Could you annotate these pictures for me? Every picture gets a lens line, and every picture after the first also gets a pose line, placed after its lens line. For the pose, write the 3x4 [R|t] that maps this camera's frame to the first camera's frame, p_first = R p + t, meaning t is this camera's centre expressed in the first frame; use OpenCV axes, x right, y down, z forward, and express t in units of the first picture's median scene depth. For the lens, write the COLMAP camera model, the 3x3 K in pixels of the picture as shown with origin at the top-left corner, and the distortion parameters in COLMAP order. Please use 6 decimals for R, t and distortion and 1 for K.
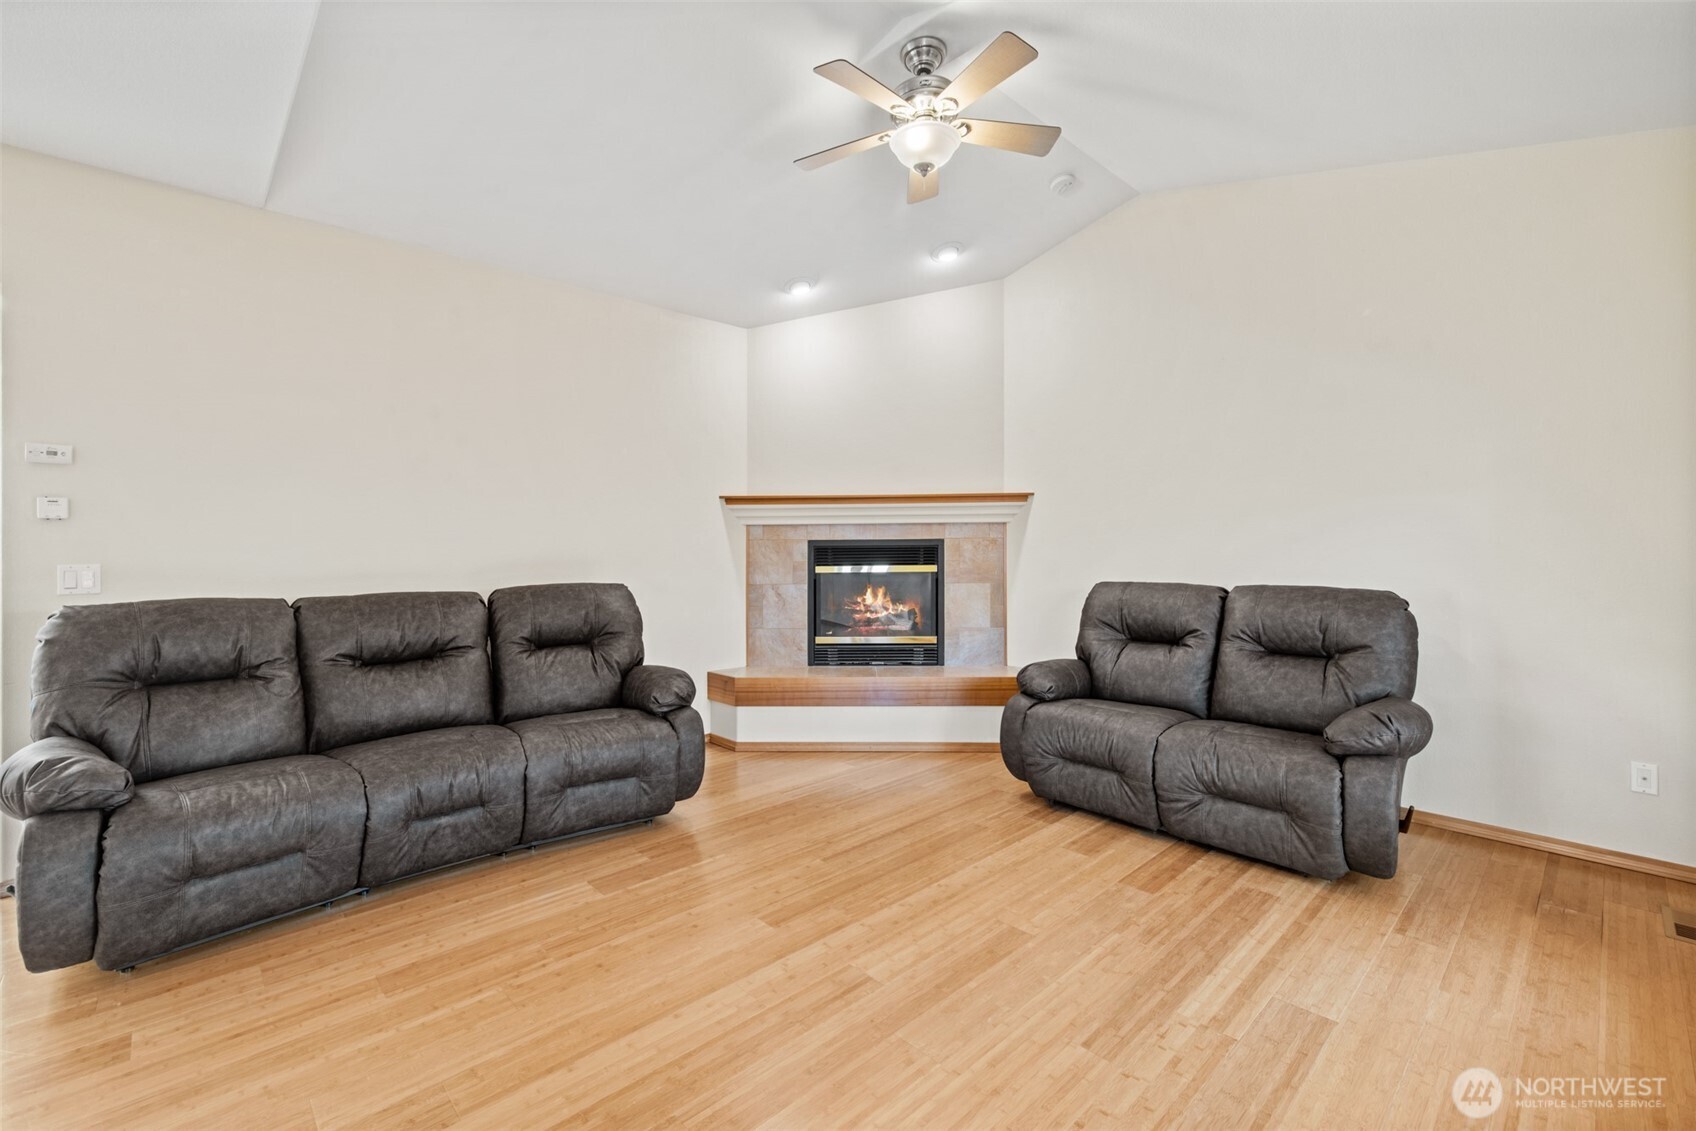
lens RADIAL K [[714.6, 0, 836.7], [0, 714.6, 558.4], [0, 0, 1]] dist [-0.000032, 0.001129]
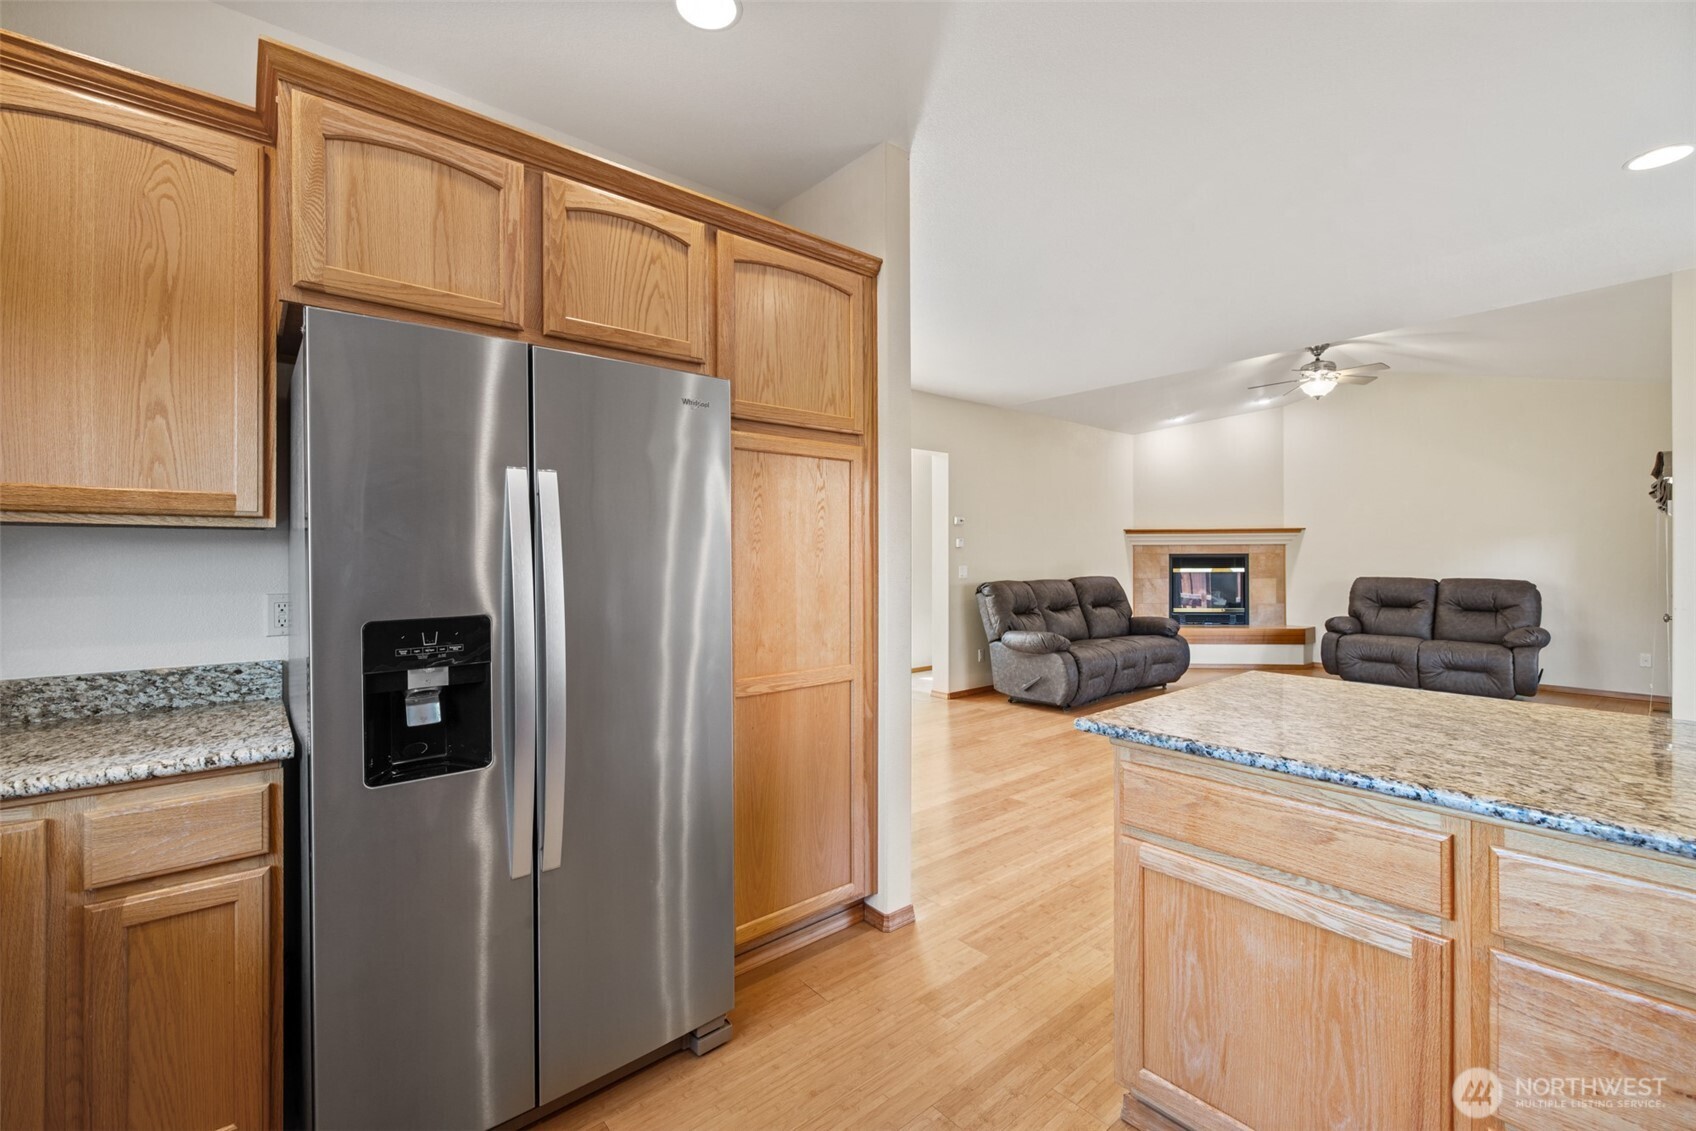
lens RADIAL K [[714.6, 0, 841.2], [0, 714.6, 557.9], [0, 0, 1]] dist [-0.000032, 0.001129]
pose [[0.998893, 0.004724, -0.046792, -1.179747], [-0.005021, 0.999968, -0.006240, -0.000194], [0.046762, 0.006468, 0.998885, -1.242435]]
